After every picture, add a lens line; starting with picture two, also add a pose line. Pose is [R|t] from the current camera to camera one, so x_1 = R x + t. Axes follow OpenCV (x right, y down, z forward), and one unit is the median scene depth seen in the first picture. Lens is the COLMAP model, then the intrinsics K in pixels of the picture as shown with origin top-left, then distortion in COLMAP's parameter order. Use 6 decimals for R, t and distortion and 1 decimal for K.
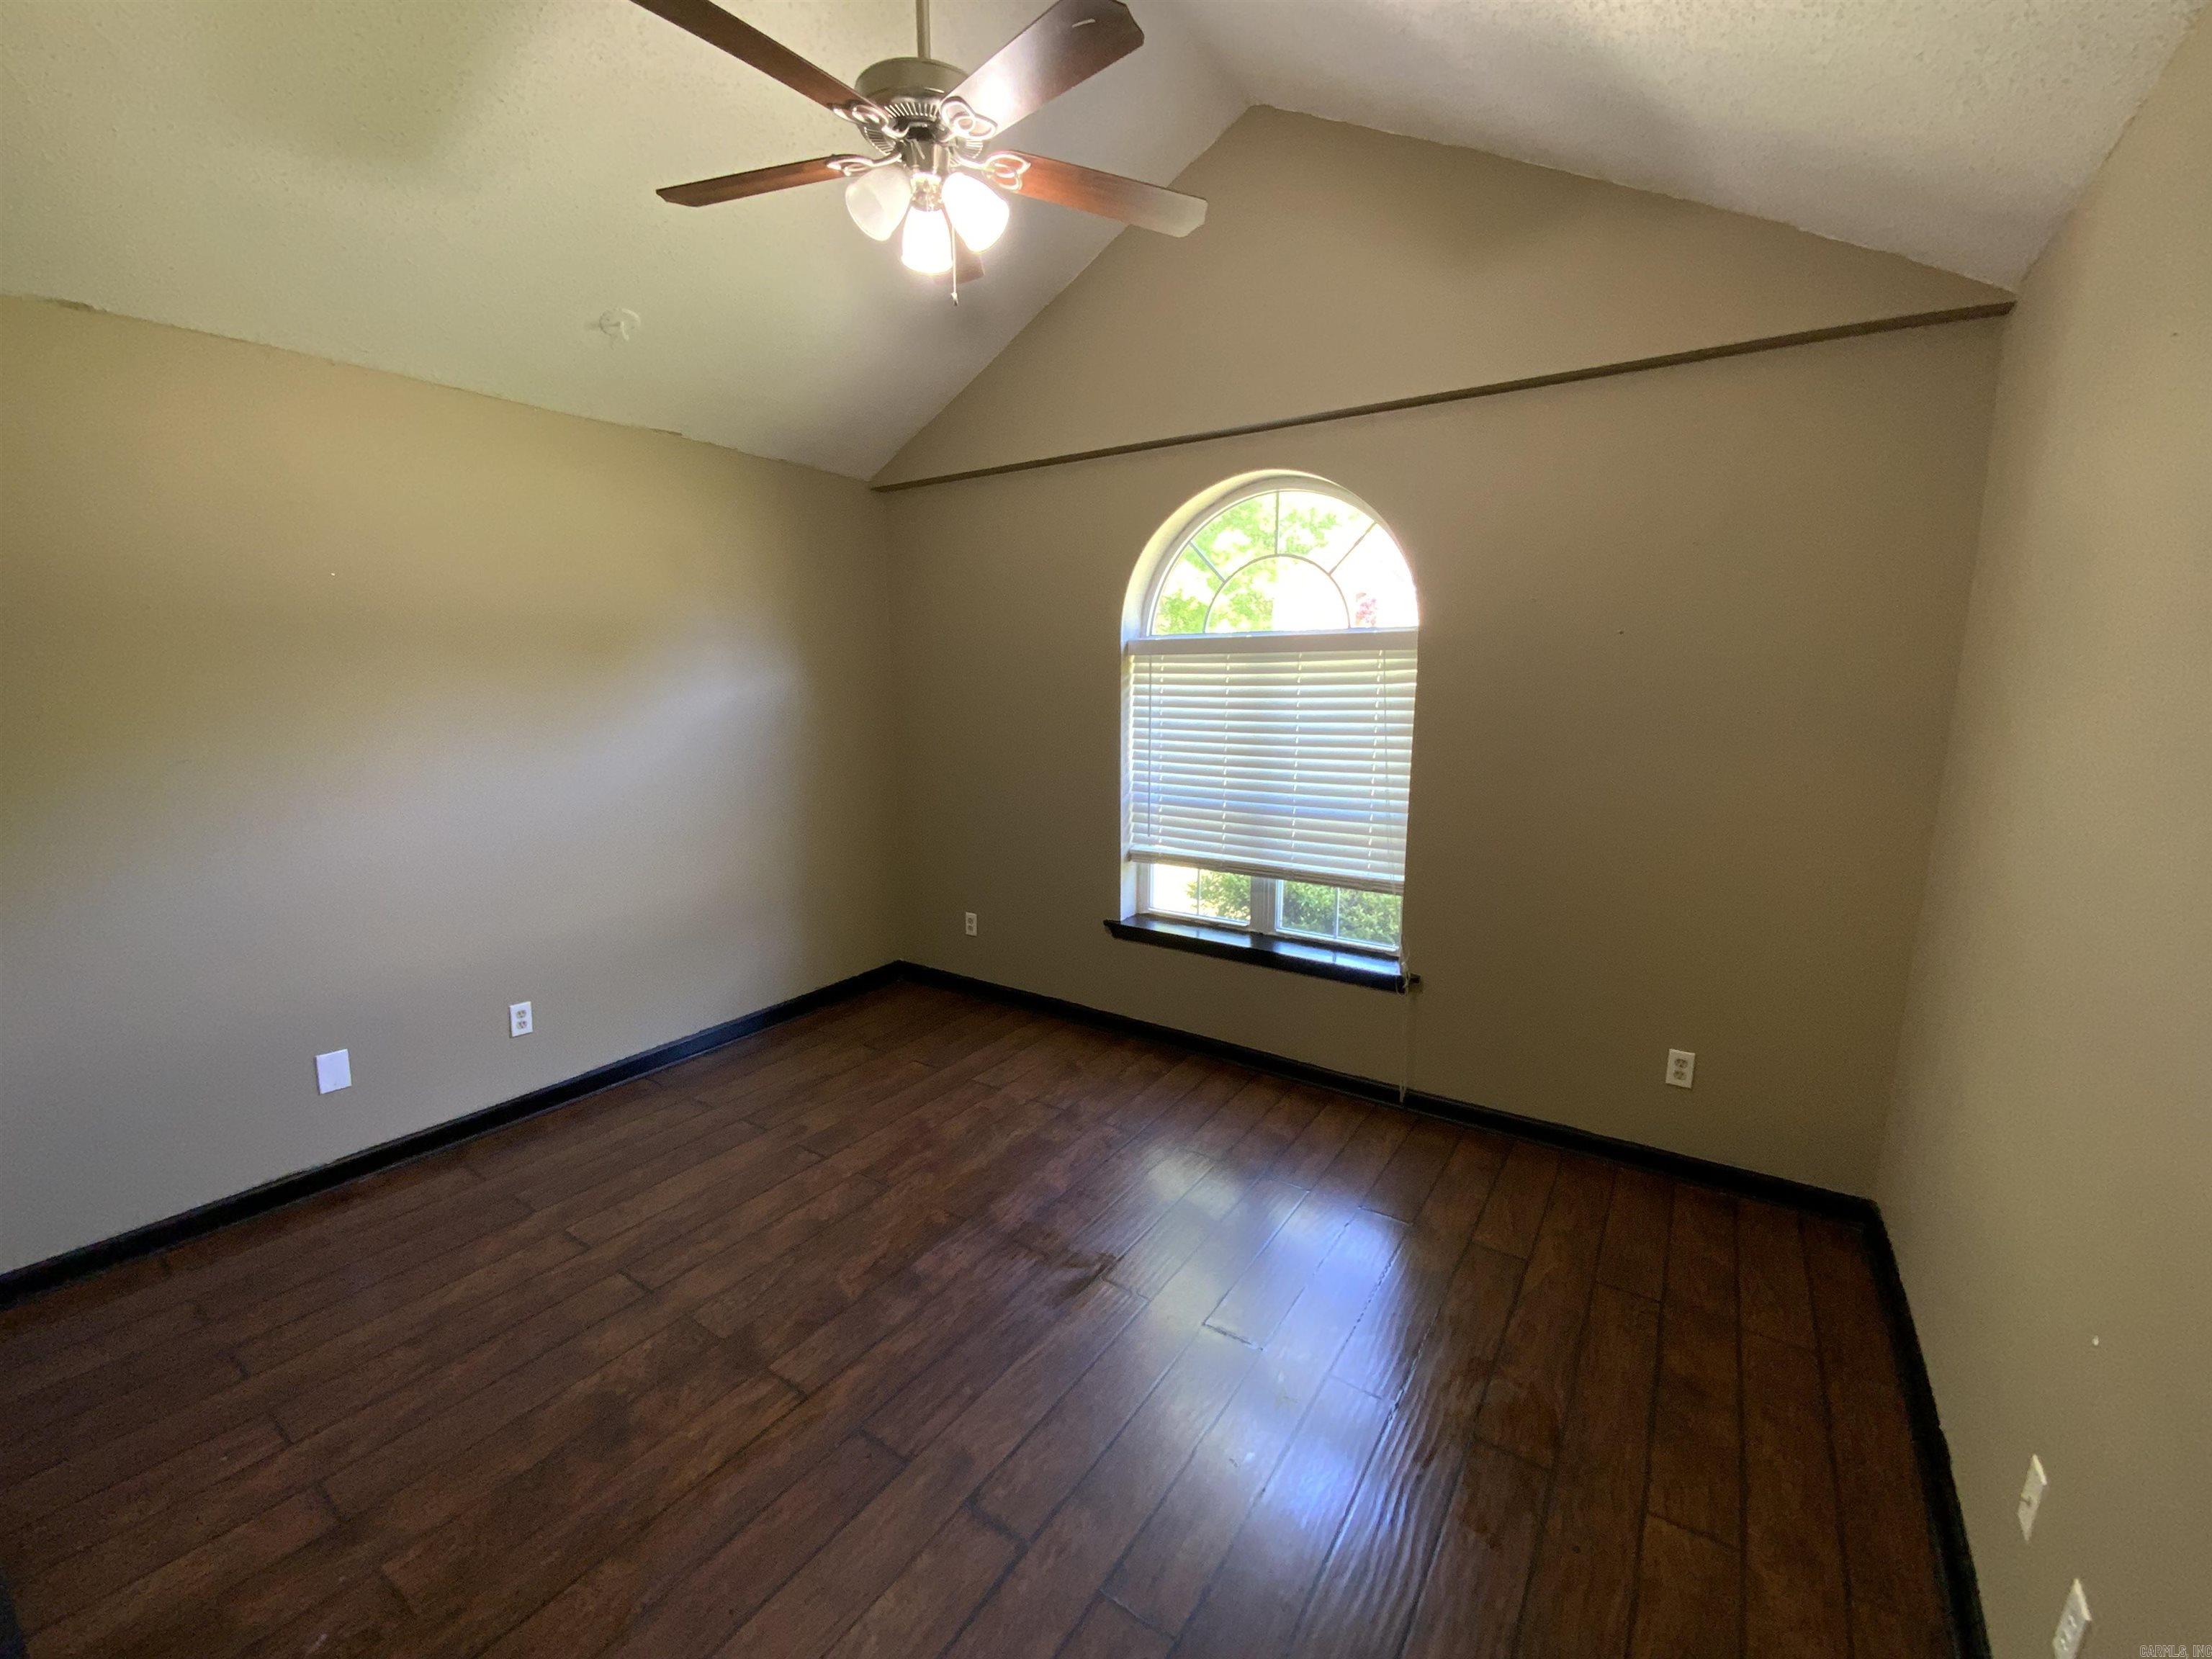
lens RADIAL K [[903.2, 0, 1120.7], [0, 903.2, 816.9], [0, 0, 1]] dist [0.005358, -0.009953]
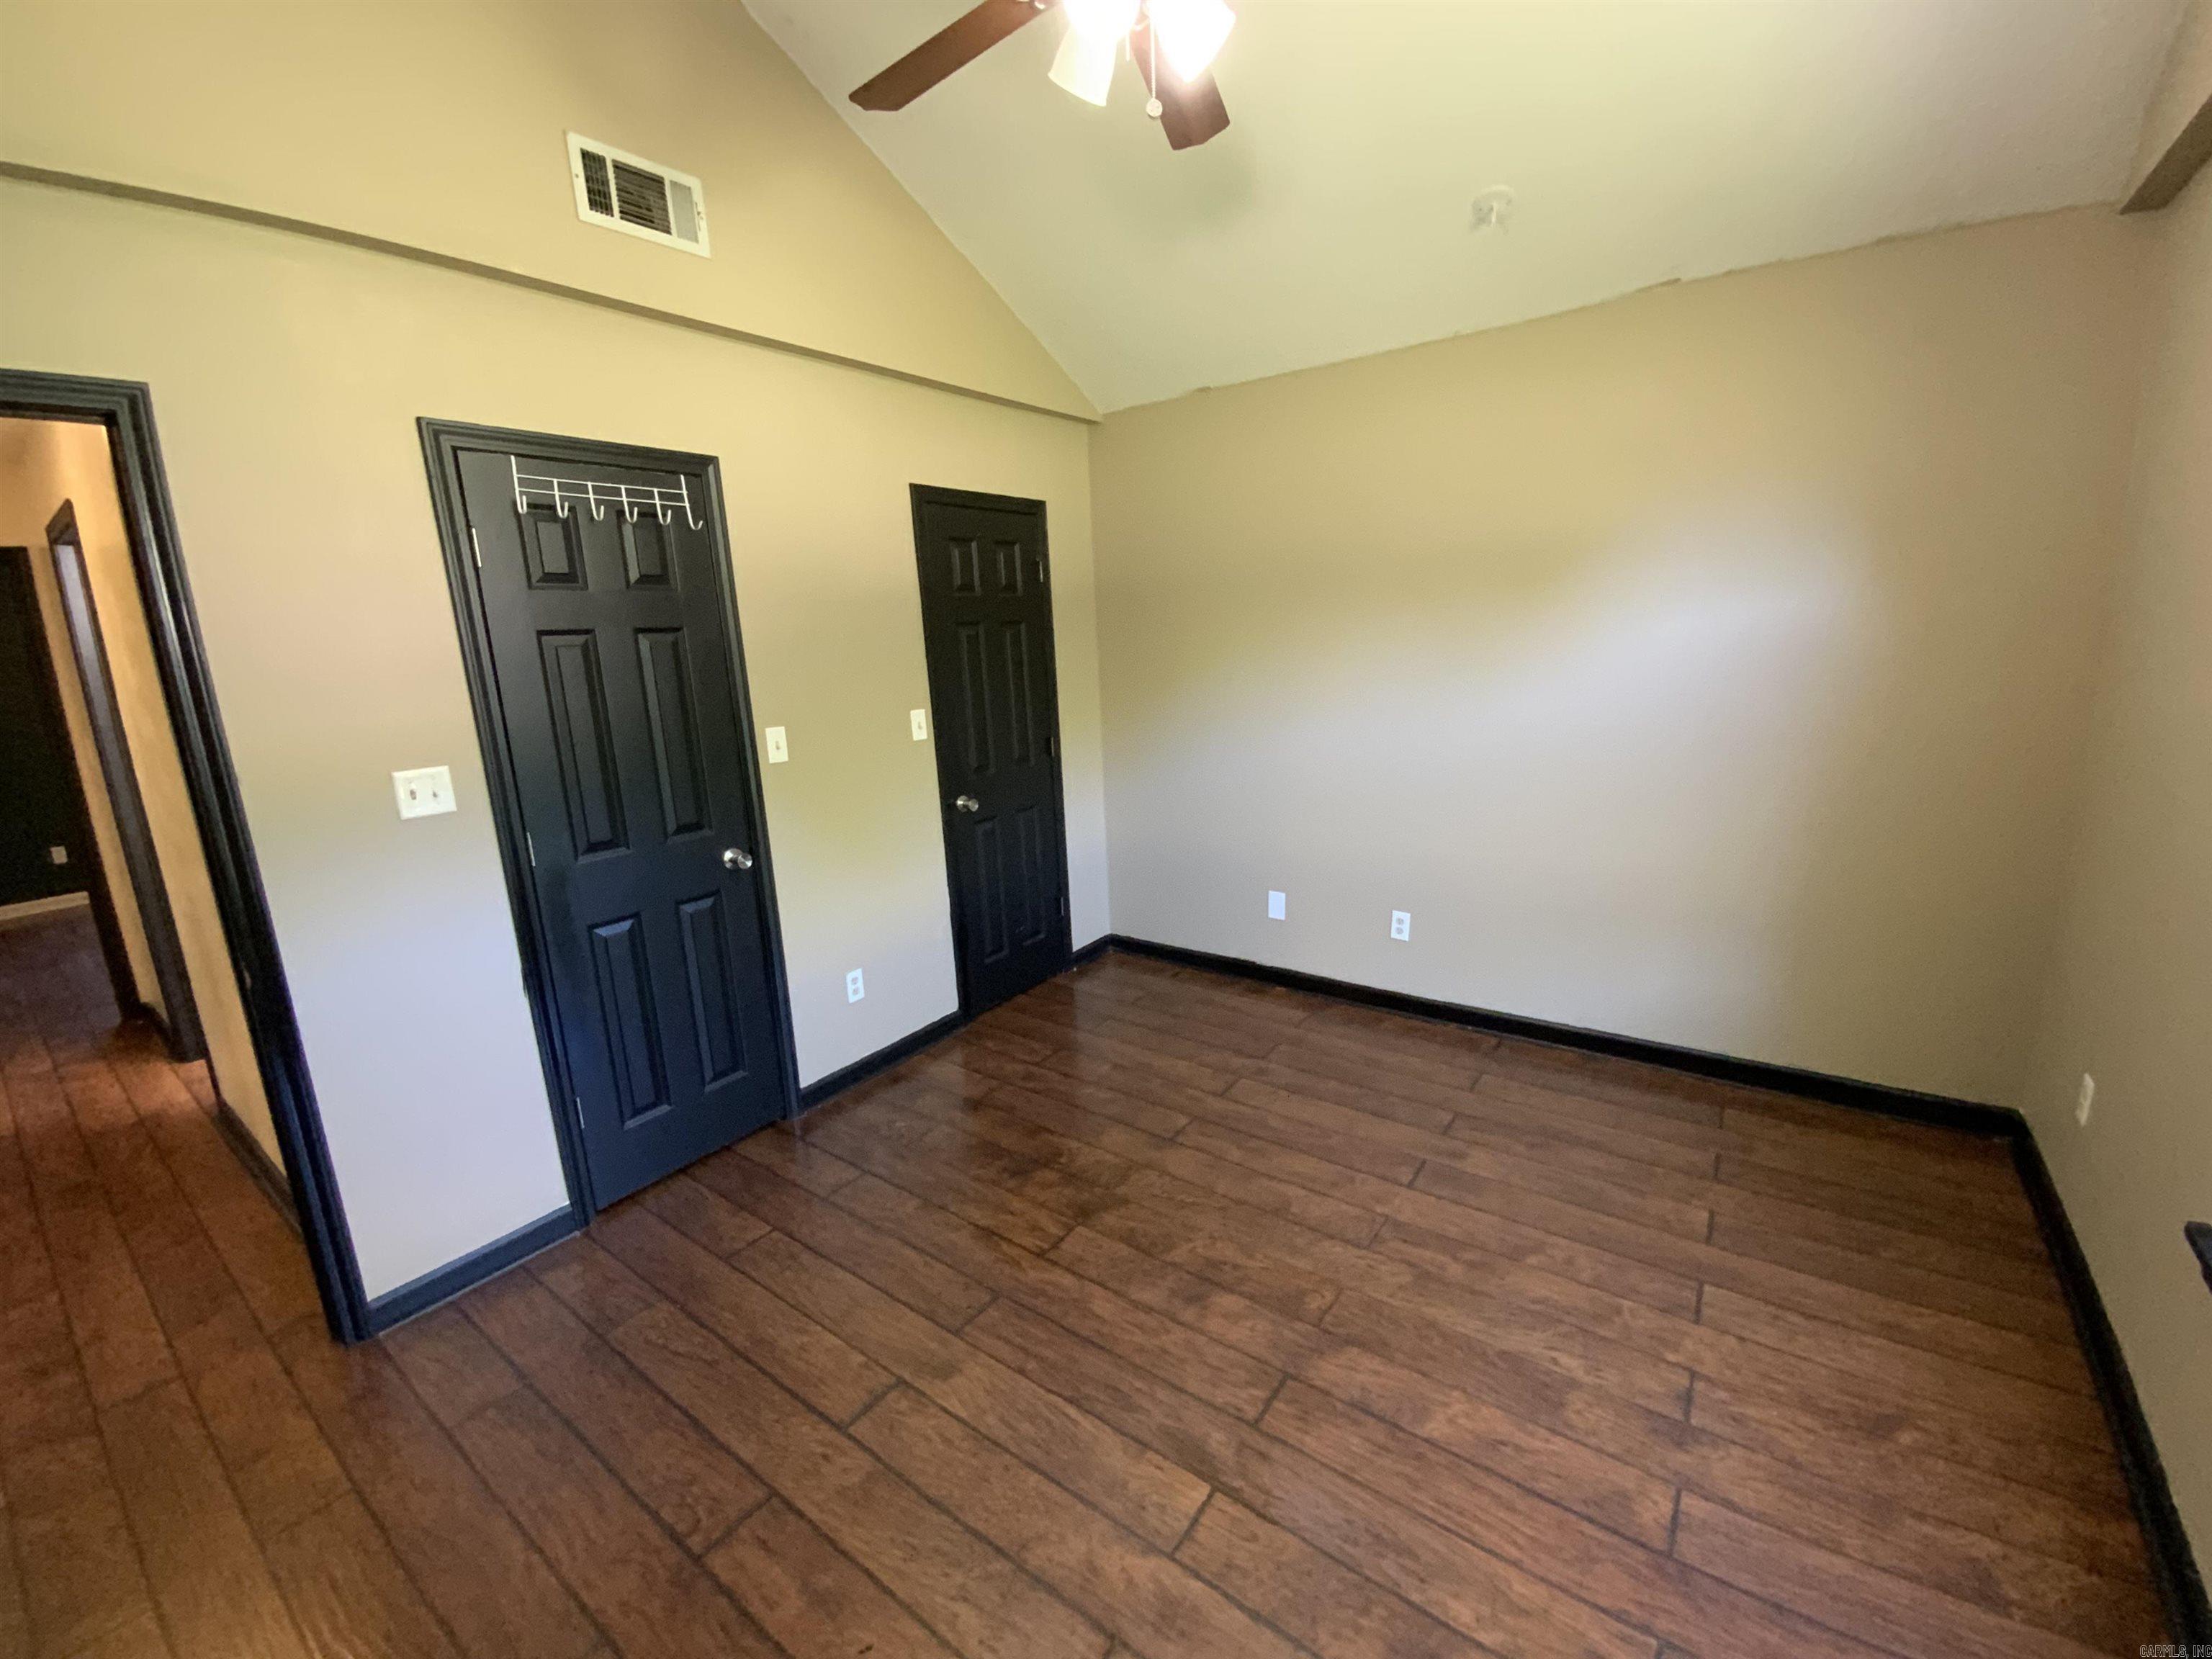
lens RADIAL K [[903.2, 0, 1124.5], [0, 903.2, 835.2], [0, 0, 1]] dist [0.005358, -0.009953]
pose [[-0.053662, 0.223301, -0.973271, 0.487927], [-0.111117, 0.967287, 0.228054, -0.119107], [0.992358, 0.120384, -0.027094, 0.787806]]
